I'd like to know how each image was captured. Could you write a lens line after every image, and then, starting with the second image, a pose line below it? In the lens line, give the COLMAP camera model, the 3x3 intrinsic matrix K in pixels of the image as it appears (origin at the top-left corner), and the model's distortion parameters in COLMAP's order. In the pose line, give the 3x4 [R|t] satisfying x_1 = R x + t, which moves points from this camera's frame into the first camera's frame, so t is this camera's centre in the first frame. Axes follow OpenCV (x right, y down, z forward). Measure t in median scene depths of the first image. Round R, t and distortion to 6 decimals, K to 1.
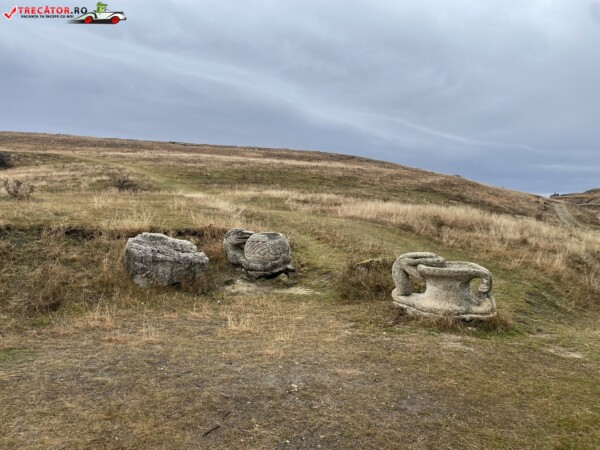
lens RADIAL K [[447.4, 0, 291.2], [0, 447.4, 226.7], [0, 0, 1]] dist [0.042761, -0.039208]
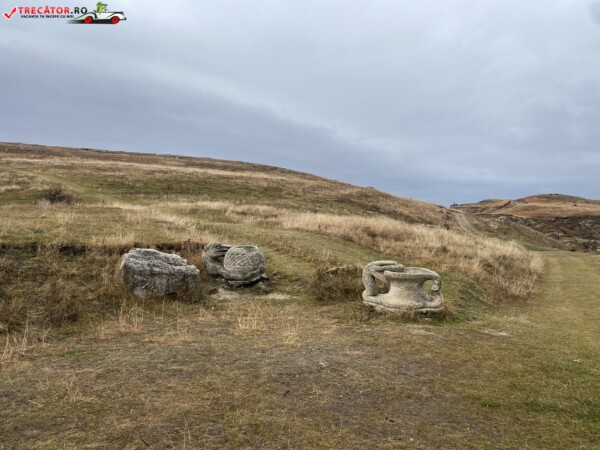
lens RADIAL K [[447.4, 0, 291.2], [0, 447.4, 226.7], [0, 0, 1]] dist [0.042761, -0.039208]
pose [[0.983002, -0.008125, 0.183416, -0.024144], [0.011659, 0.999766, -0.018198, -0.002326], [-0.183225, 0.020027, 0.982867, -0.022674]]
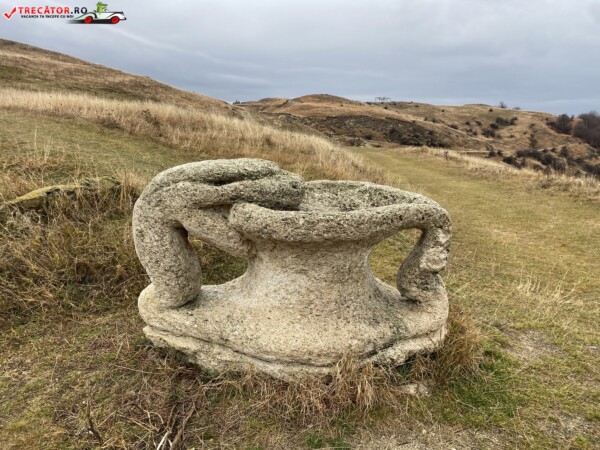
lens RADIAL K [[447.4, 0, 291.2], [0, 447.4, 226.7], [0, 0, 1]] dist [0.042761, -0.039208]
pose [[0.791257, -0.139502, 0.595358, 0.016762], [0.018484, 0.978641, 0.204744, 0.004864], [-0.611204, -0.151000, 0.776936, 0.089272]]
